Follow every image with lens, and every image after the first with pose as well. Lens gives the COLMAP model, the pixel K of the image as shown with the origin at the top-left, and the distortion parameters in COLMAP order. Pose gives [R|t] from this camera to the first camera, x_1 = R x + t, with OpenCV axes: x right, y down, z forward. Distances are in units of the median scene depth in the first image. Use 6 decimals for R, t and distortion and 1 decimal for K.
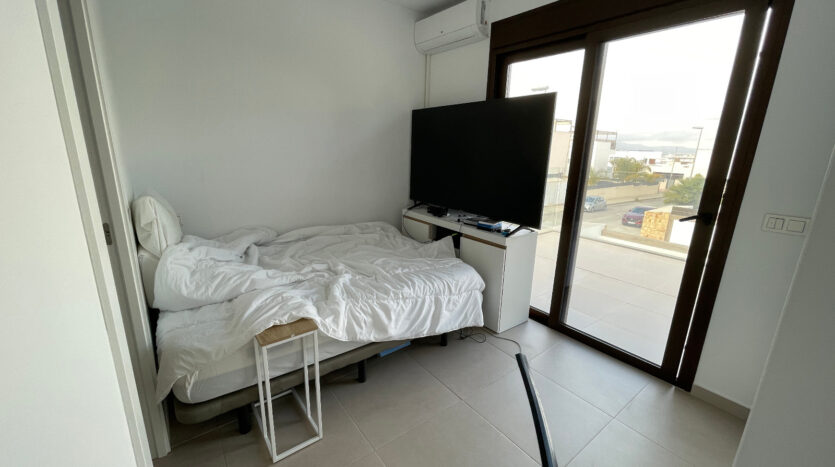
lens RADIAL K [[336.4, 0, 418.0], [0, 336.4, 230.5], [0, 0, 1]] dist [-0.001668, -0.000748]
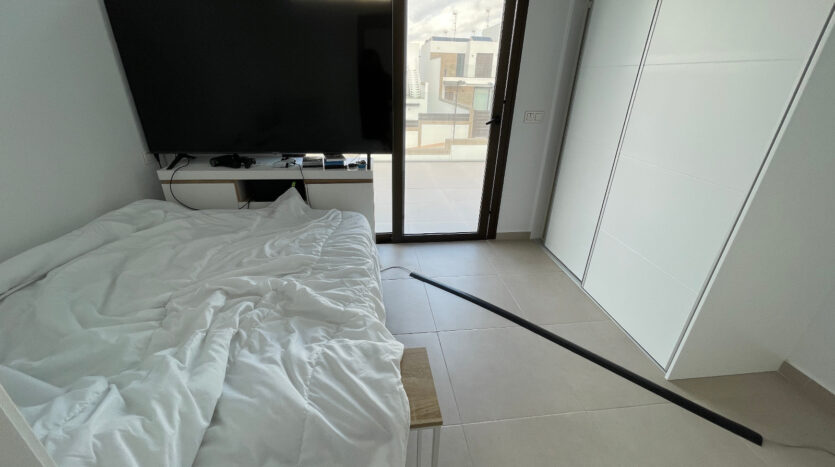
lens RADIAL K [[336.4, 0, 421.0], [0, 336.4, 232.1], [0, 0, 1]] dist [-0.001668, -0.000748]
pose [[0.489742, -0.376637, 0.786319, -0.416582], [0.194681, 0.926348, 0.322456, -0.082239], [-0.849854, -0.004839, 0.526996, 0.362199]]
